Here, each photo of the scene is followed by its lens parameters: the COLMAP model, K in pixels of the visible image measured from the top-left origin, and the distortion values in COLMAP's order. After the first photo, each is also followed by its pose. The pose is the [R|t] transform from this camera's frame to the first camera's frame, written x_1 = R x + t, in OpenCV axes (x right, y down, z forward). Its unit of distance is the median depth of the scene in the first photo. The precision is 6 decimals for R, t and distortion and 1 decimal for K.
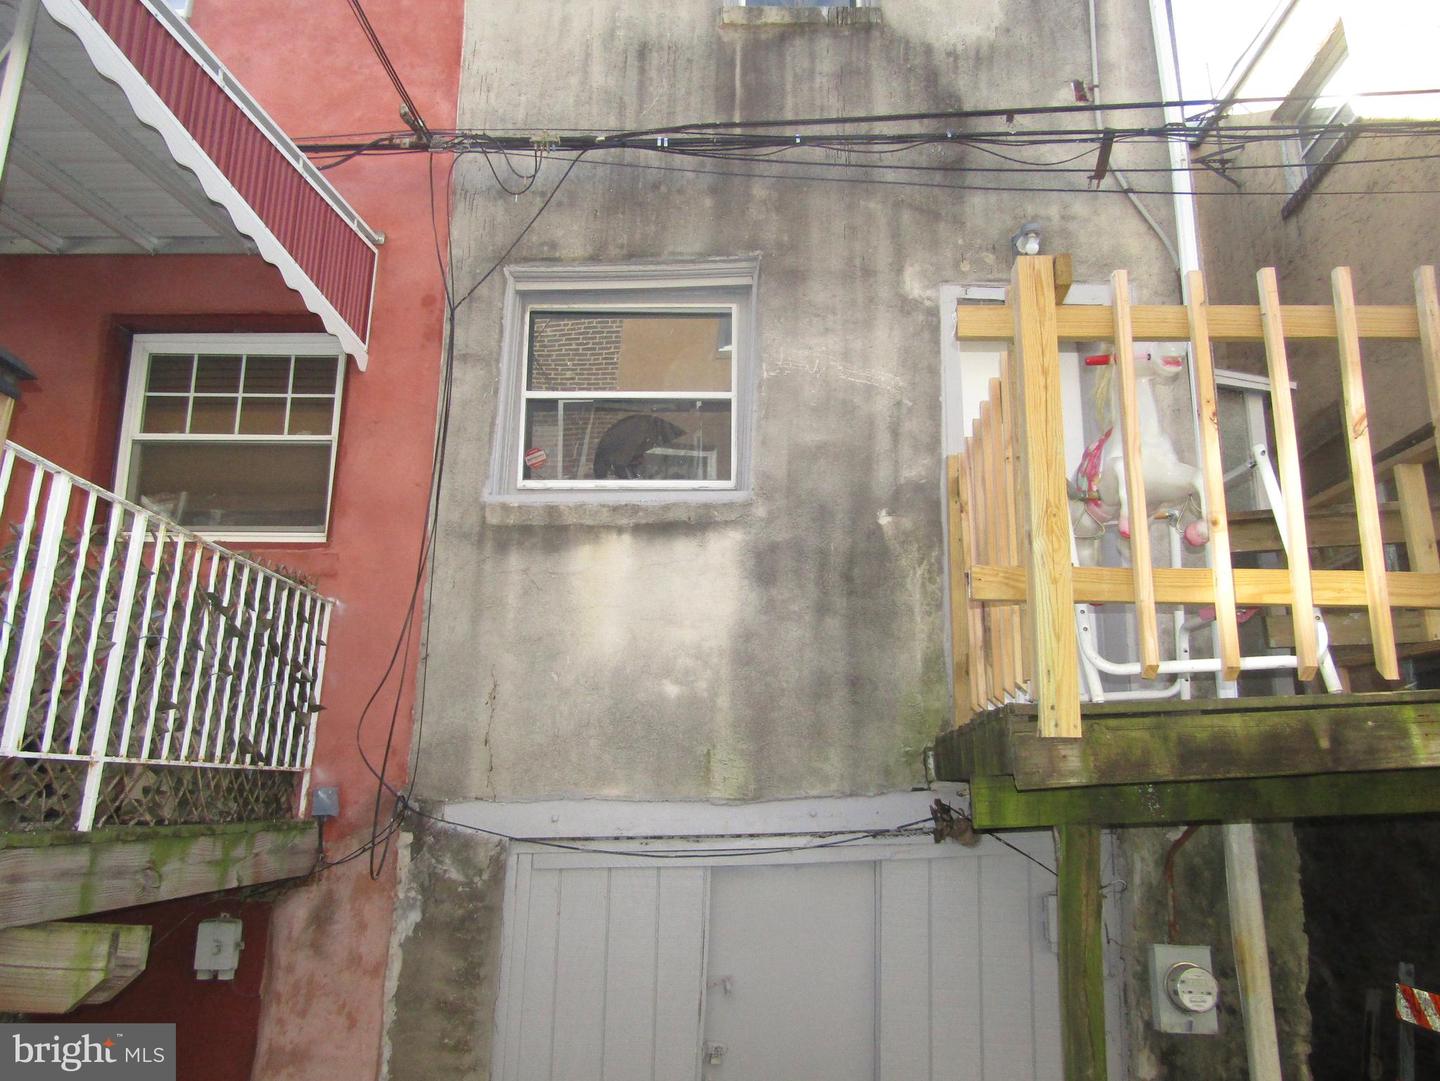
lens RADIAL K [[1030.1, 0, 720.0], [0, 1030.1, 540.5], [0, 0, 1]] dist [-0.008968, -0.000148]
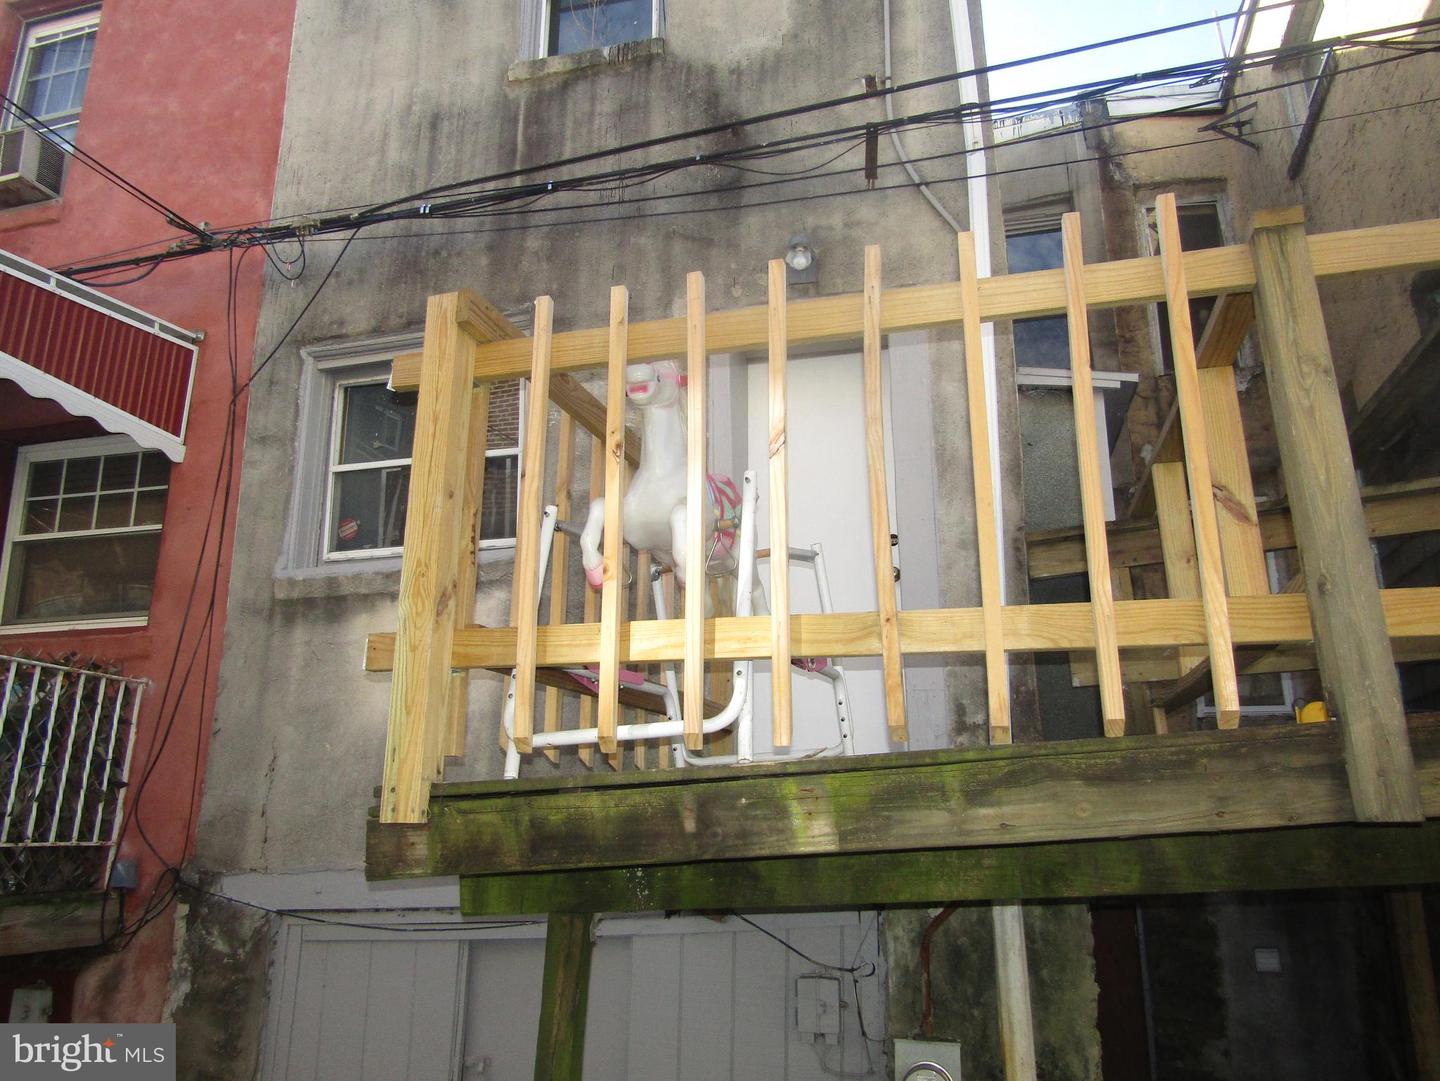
lens RADIAL K [[1030.1, 0, 720.0], [0, 1030.1, 540.5], [0, 0, 1]] dist [-0.008968, -0.000148]
pose [[0.973344, -0.074844, -0.216794, 0.421695], [0.066426, 0.996737, -0.045867, 0.002294], [0.219519, 0.030244, 0.975139, 0.090039]]
